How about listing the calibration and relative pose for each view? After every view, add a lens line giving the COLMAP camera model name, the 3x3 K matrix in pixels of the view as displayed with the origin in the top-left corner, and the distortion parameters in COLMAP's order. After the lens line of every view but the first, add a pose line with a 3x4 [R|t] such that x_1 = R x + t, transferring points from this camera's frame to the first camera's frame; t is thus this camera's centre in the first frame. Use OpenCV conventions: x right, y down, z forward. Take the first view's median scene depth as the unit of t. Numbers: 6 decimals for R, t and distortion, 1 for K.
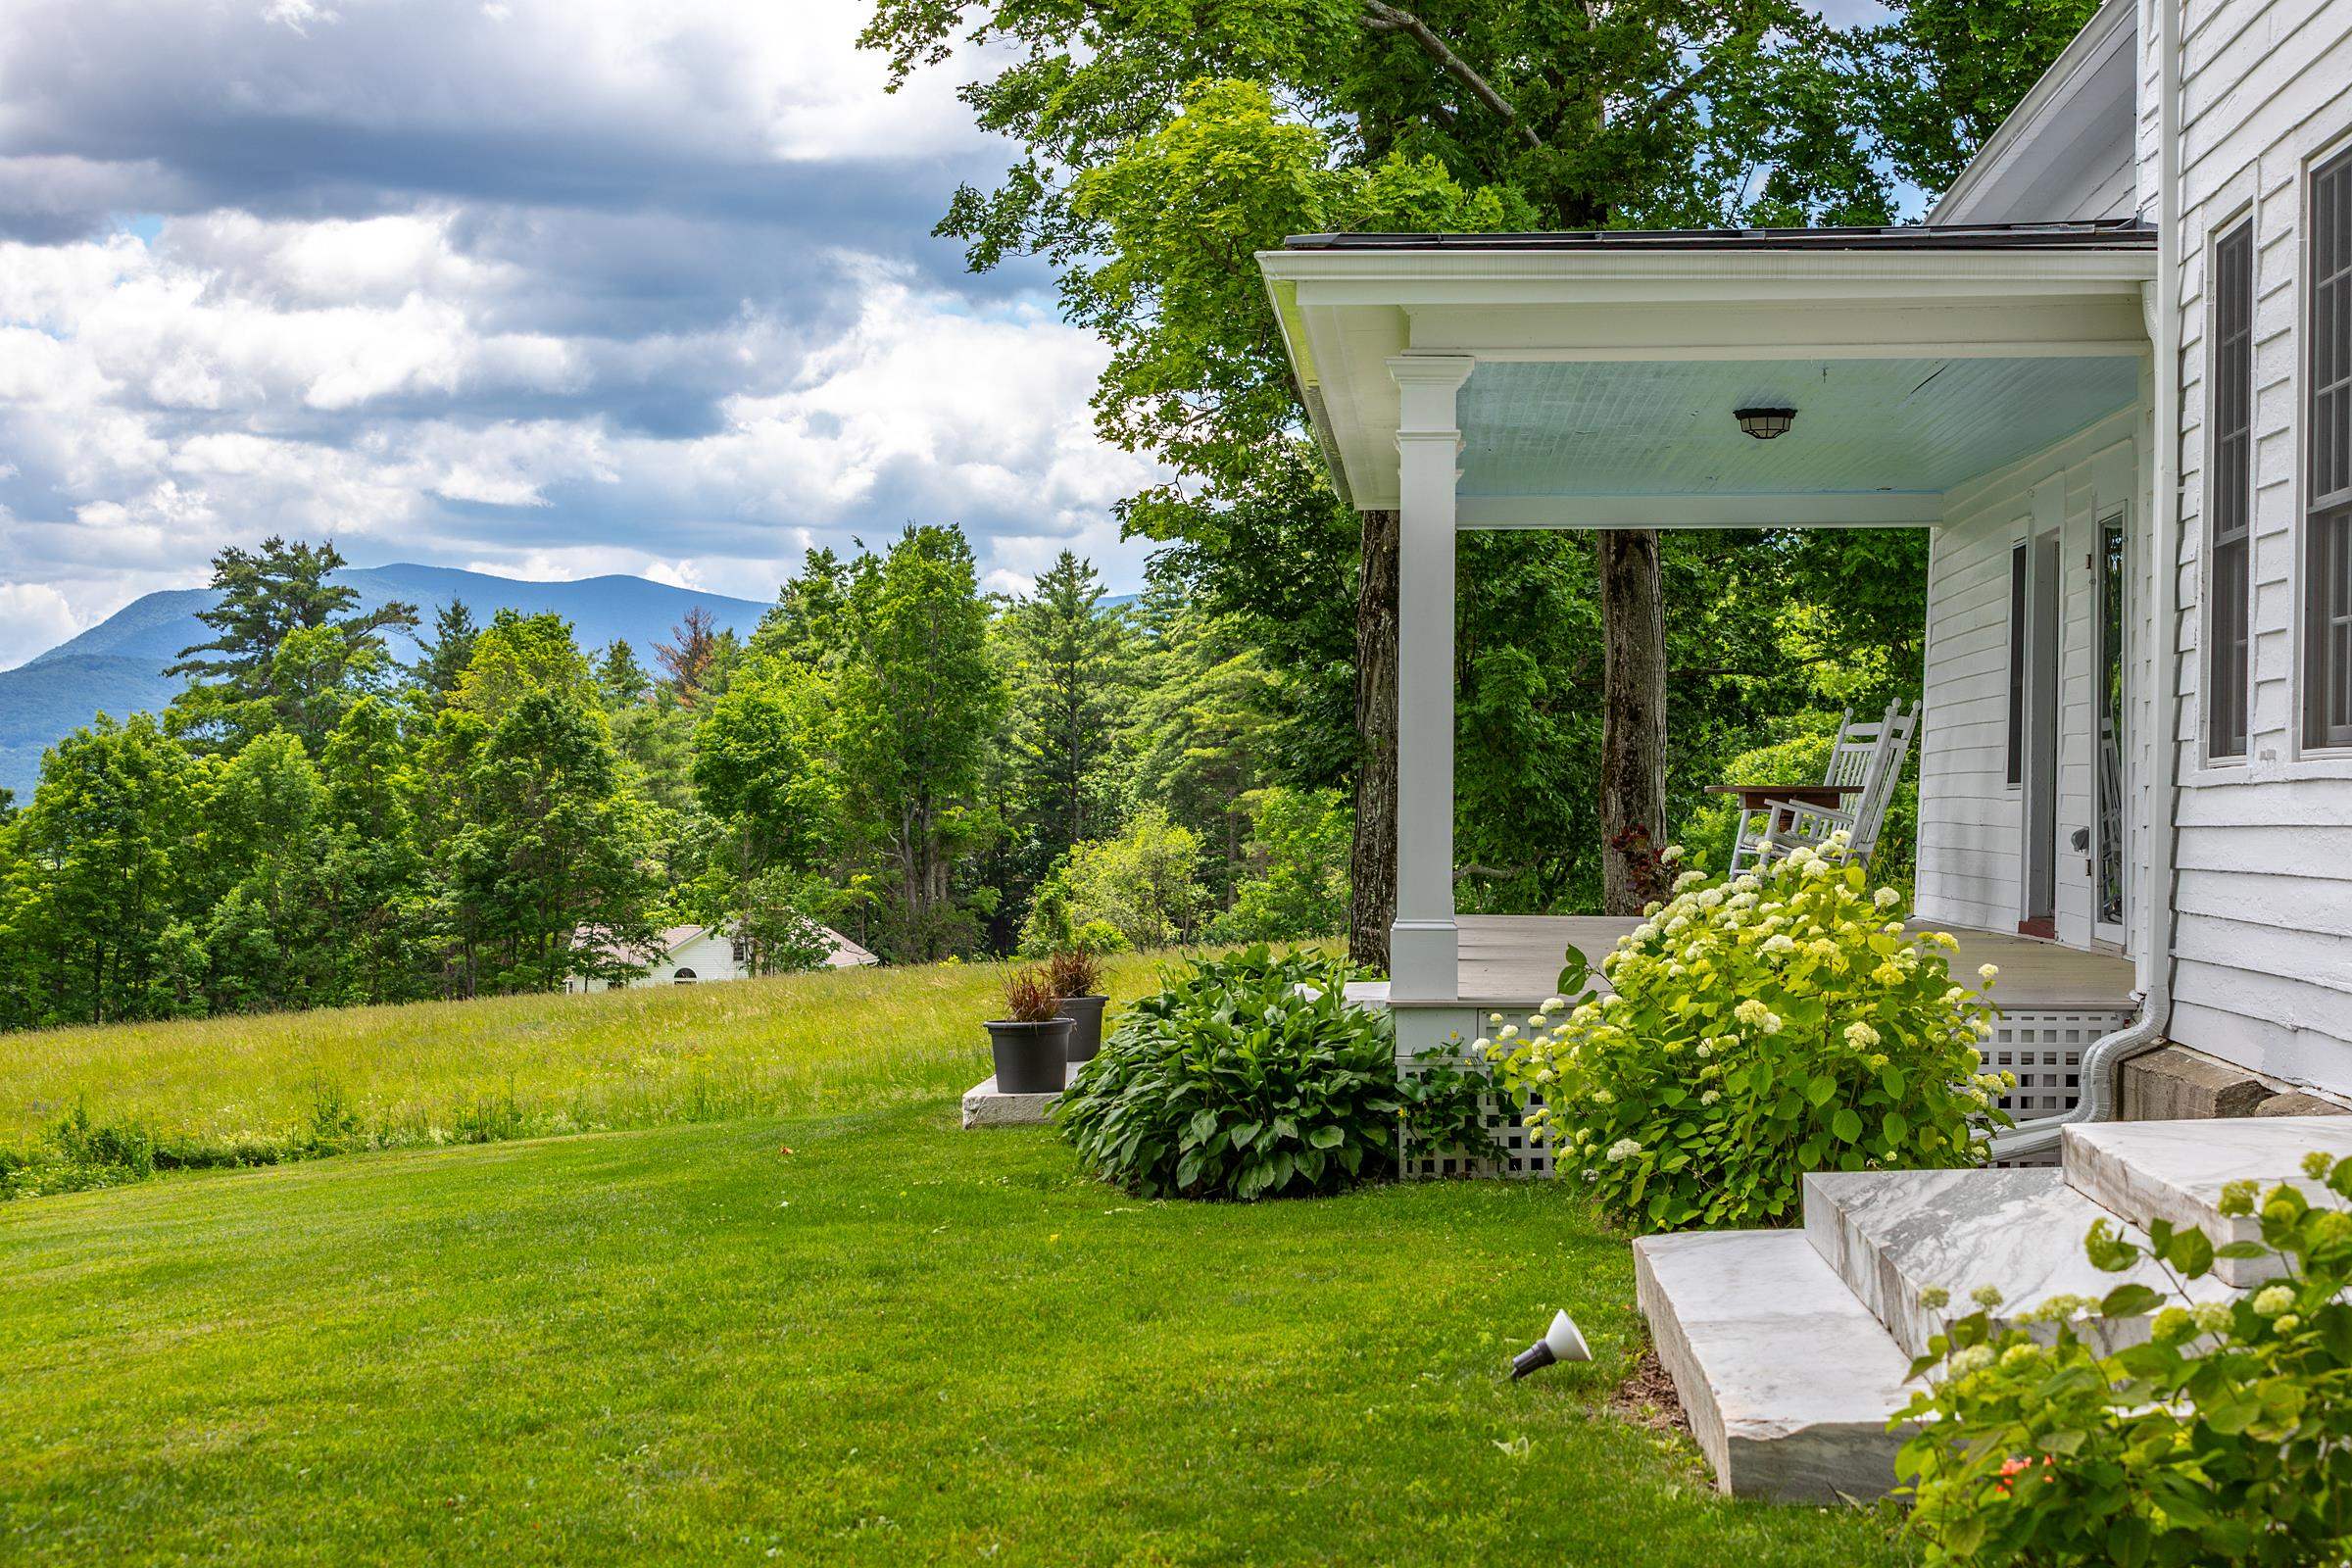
lens RADIAL K [[4721.8, 0, 1176.0], [0, 4721.8, 784.0], [0, 0, 1]] dist [-0.014275, -0.009694]
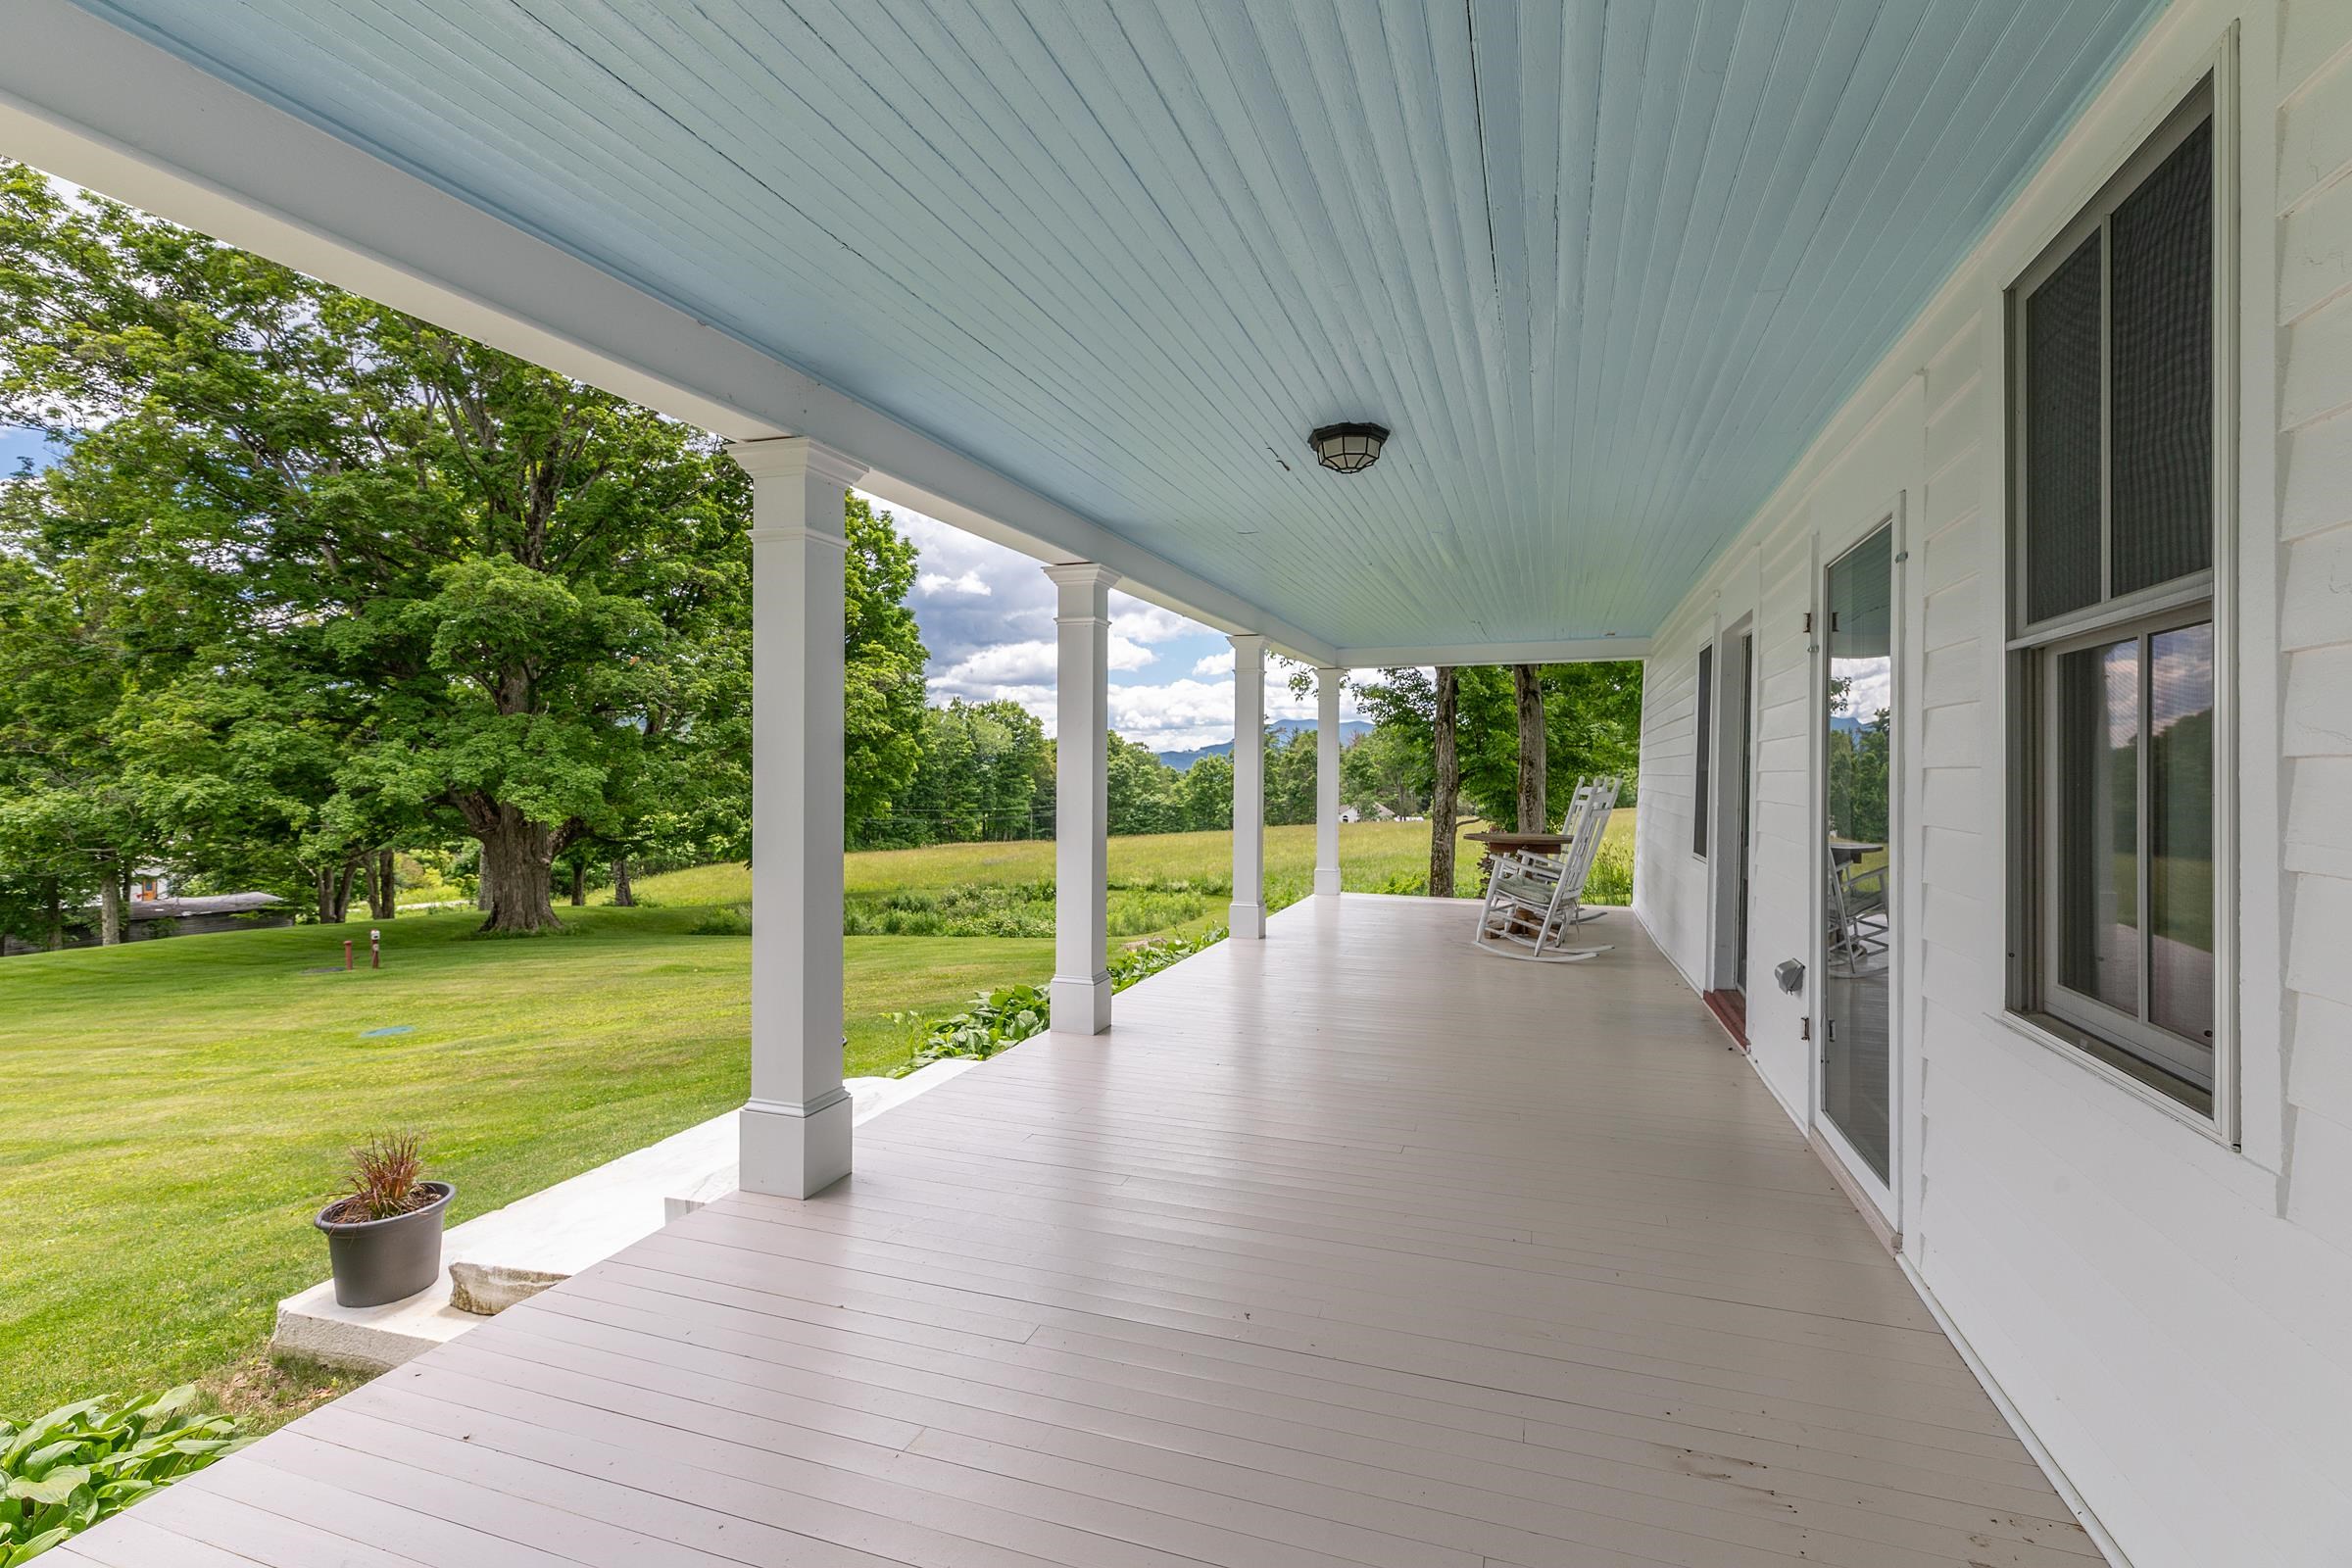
lens RADIAL K [[1067.4, 0, 1176.0], [0, 1067.4, 784.0], [0, 0, 1]] dist [-0.000089, -0.000031]
pose [[0.960800, 0.002634, -0.277231, 0.026334], [0.001459, 0.999893, 0.014554, -0.004415], [0.277240, -0.014388, 0.960693, 0.148142]]
